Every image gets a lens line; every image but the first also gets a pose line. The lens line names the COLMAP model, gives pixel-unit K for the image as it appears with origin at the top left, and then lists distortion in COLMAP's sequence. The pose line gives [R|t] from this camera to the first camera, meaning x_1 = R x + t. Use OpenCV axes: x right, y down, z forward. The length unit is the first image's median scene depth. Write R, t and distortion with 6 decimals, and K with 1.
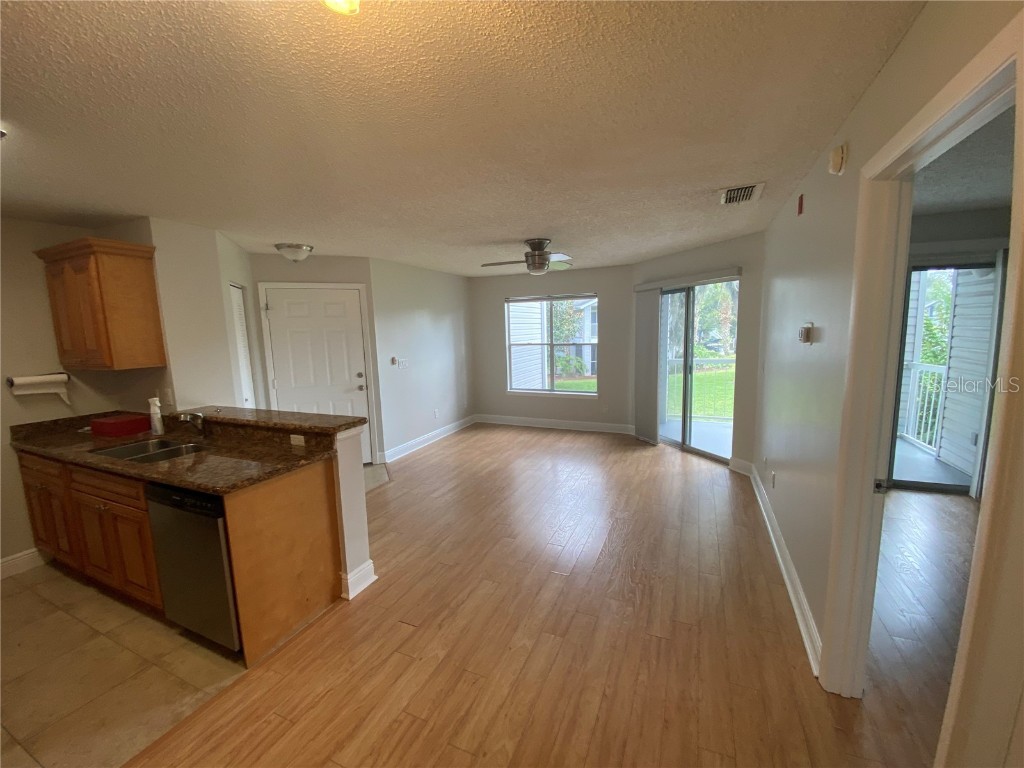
lens RADIAL K [[413.3, 0, 511.2], [0, 413.3, 384.3], [0, 0, 1]] dist [-0.000725, -0.000159]
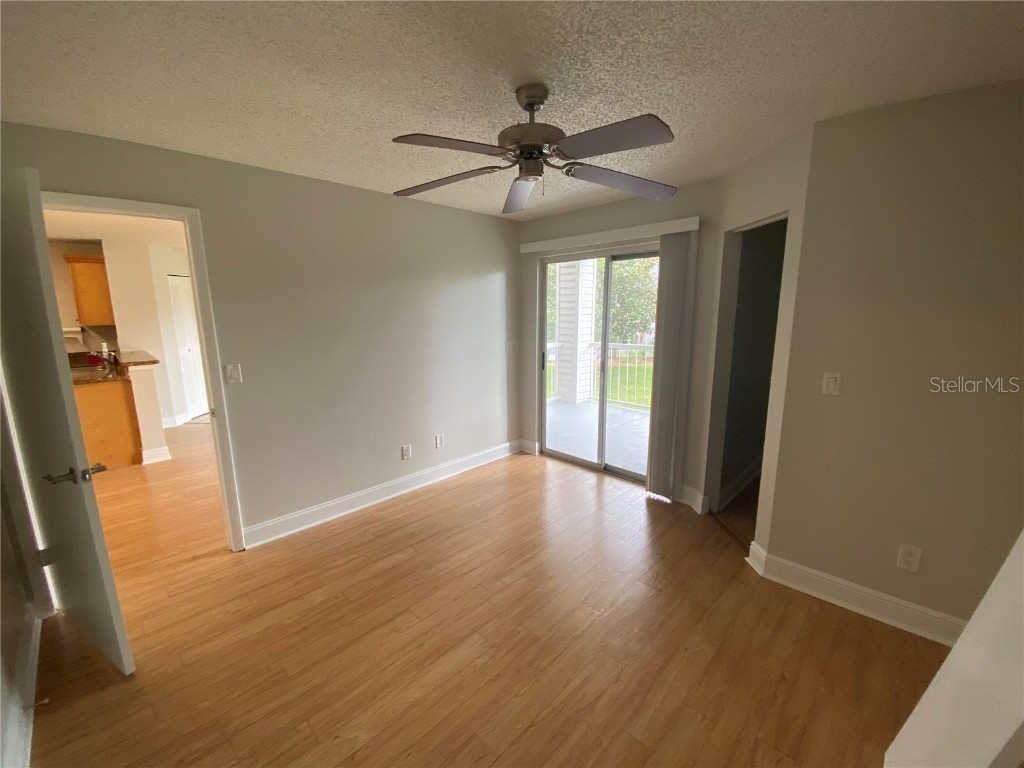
lens RADIAL K [[413.3, 0, 511.2], [0, 413.3, 384.3], [0, 0, 1]] dist [-0.000725, -0.000159]
pose [[0.934811, 0.086682, -0.344404, 1.486667], [-0.066764, 0.995359, 0.069302, -0.030432], [0.348813, -0.041790, 0.936260, -0.058327]]
